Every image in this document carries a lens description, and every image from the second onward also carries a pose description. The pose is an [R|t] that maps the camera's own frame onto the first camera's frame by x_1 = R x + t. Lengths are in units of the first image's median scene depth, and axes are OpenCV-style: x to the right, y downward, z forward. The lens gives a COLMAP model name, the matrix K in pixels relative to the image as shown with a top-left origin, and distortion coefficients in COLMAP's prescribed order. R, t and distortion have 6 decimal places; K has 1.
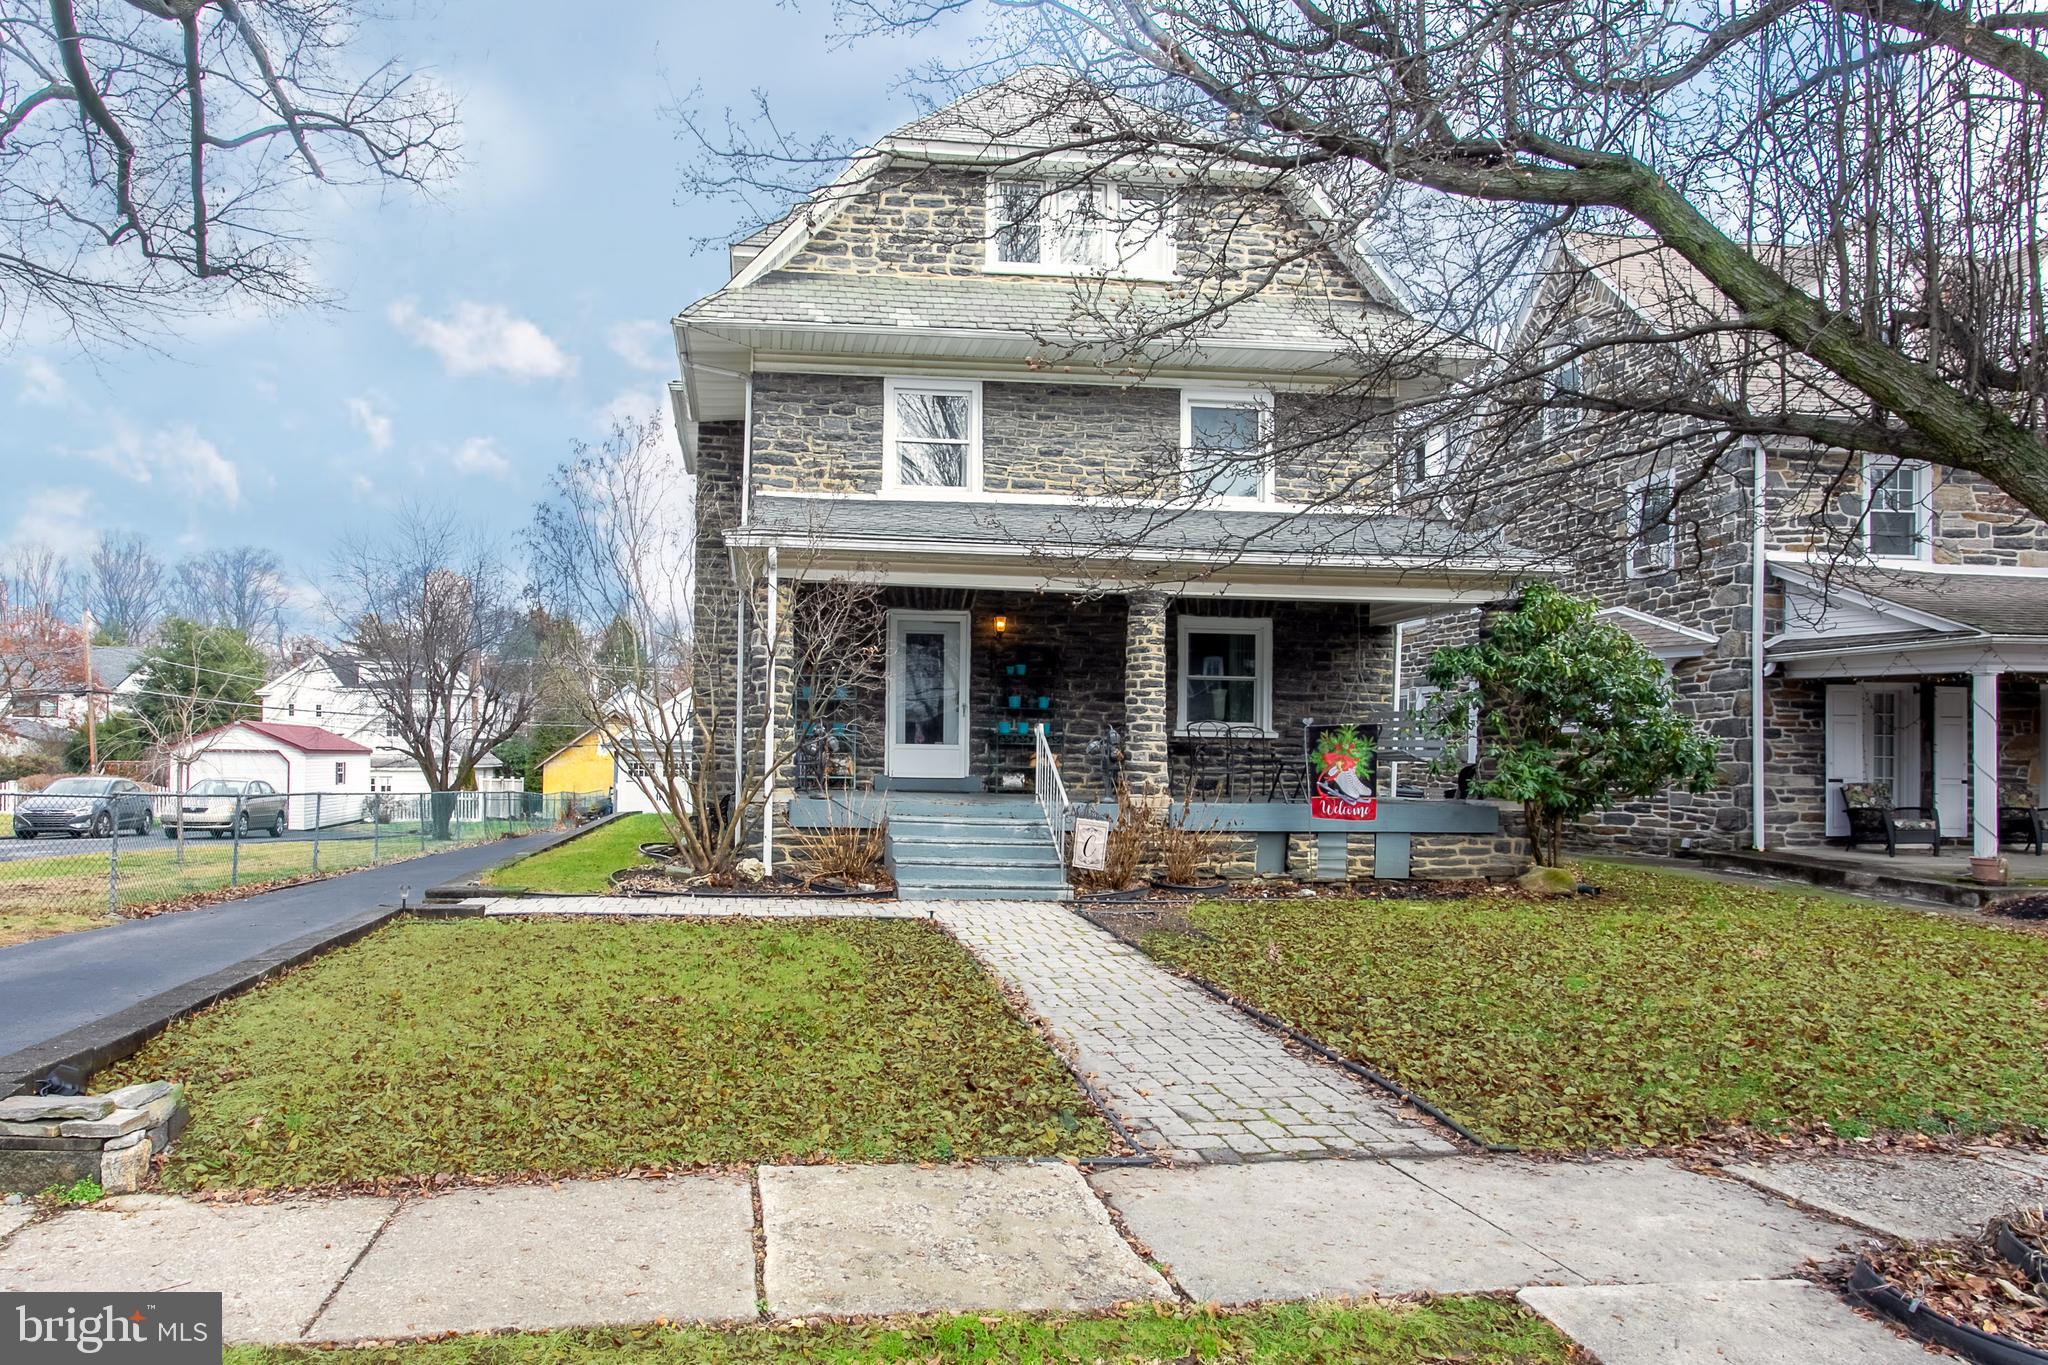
lens RADIAL K [[1388.7, 0, 1023.7], [0, 1388.7, 746.6], [0, 0, 1]] dist [-0.002160, -0.000042]
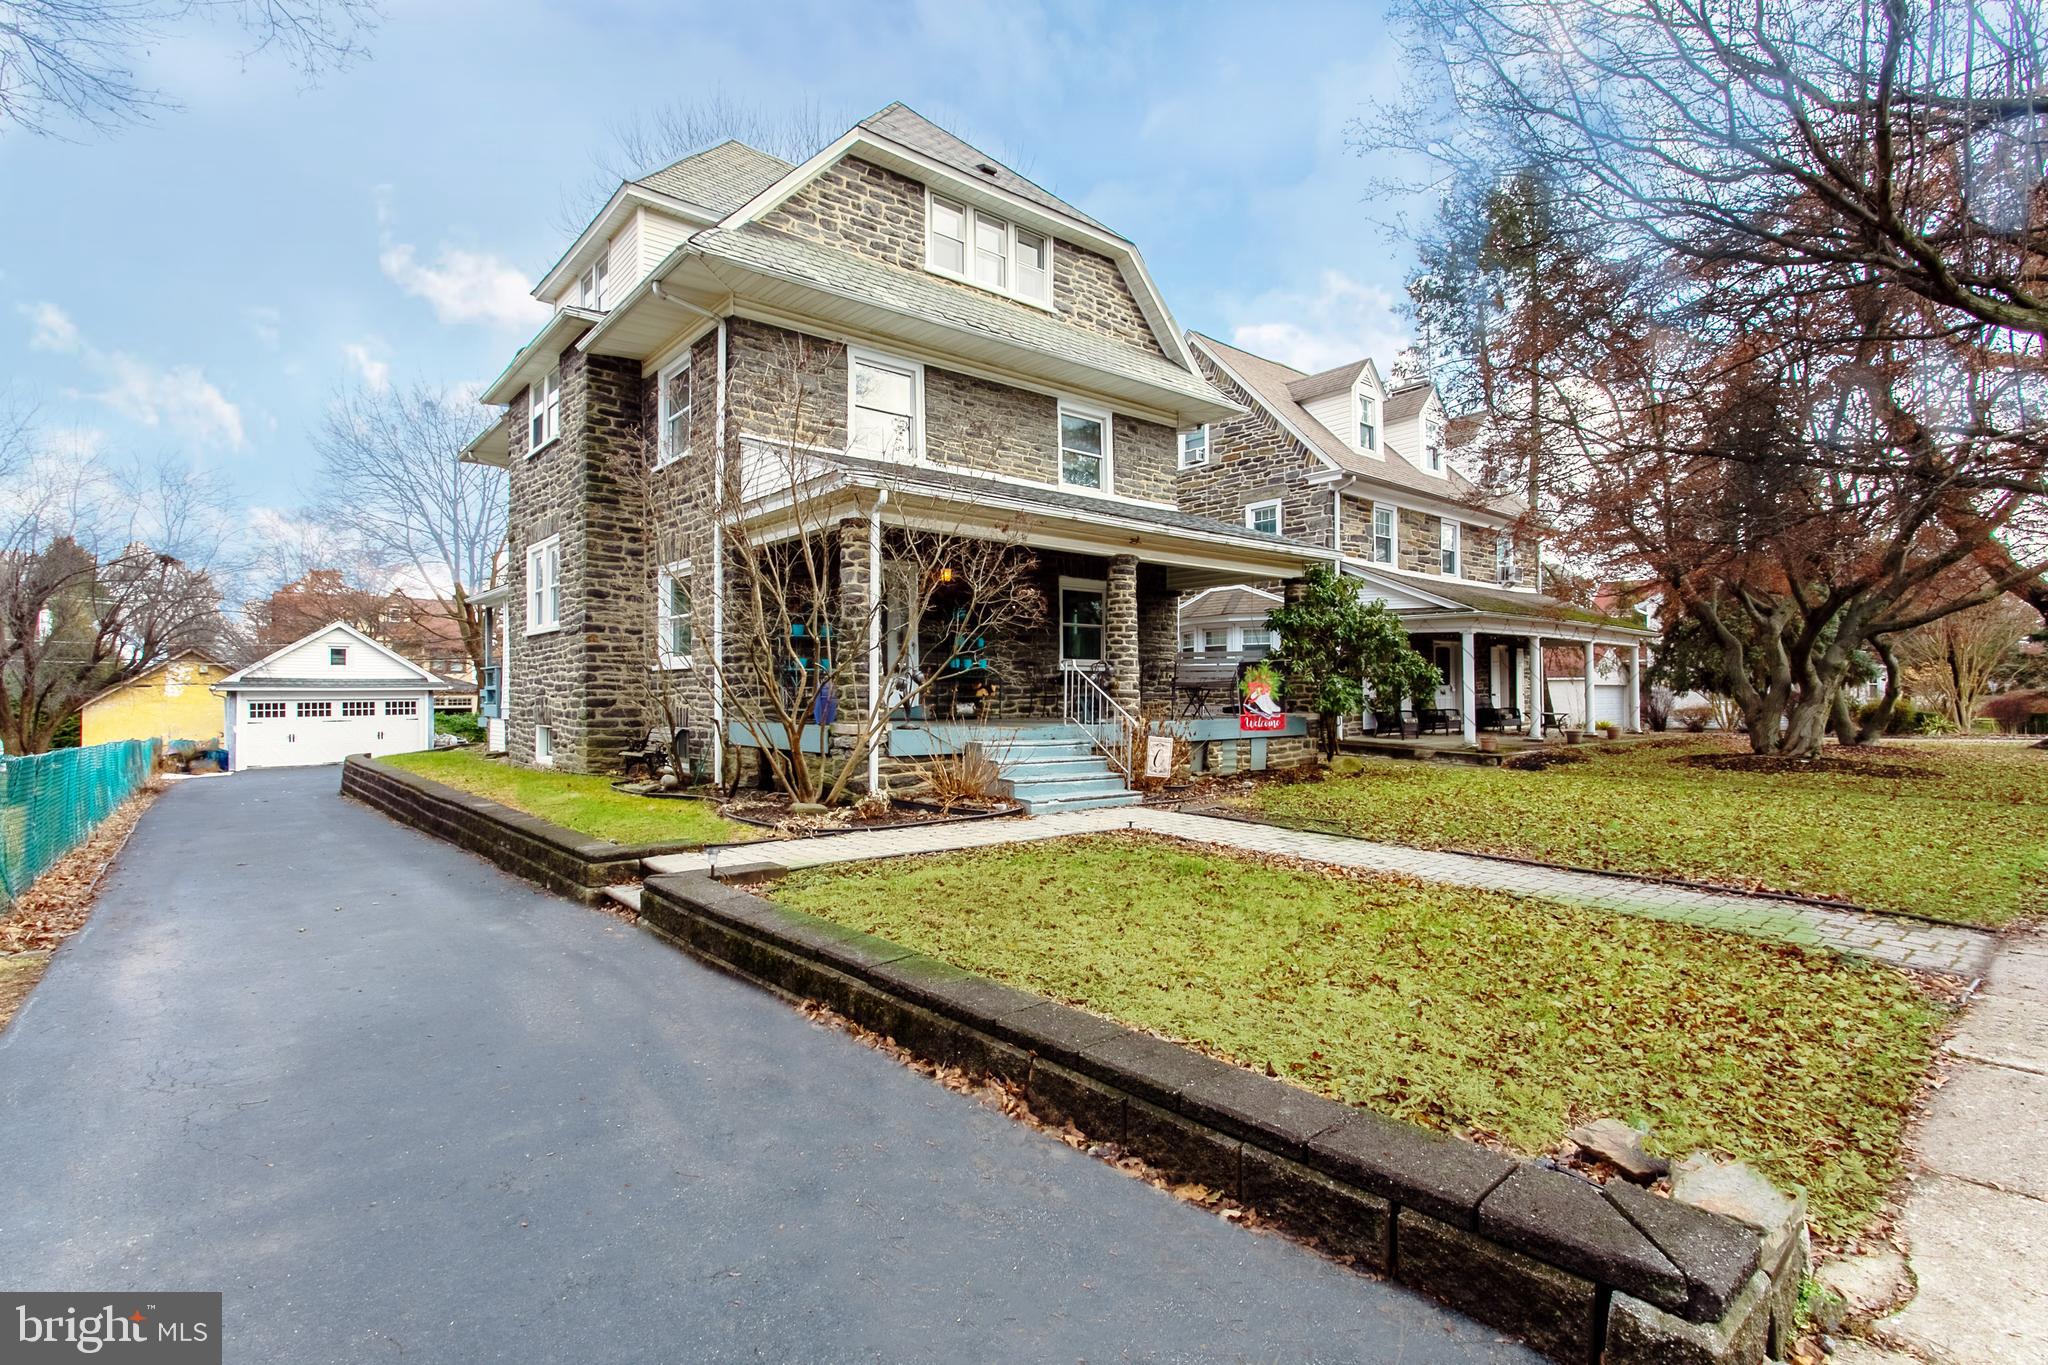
lens RADIAL K [[984.6, 0, 1062.1], [0, 984.6, 681.2], [0, 0, 1]] dist [-0.000274, -0.000106]
pose [[0.811118, -0.009418, 0.584807, -0.423969], [0.008253, 0.999955, 0.004658, -0.001633], [-0.584824, 0.001048, 0.811159, 0.269636]]
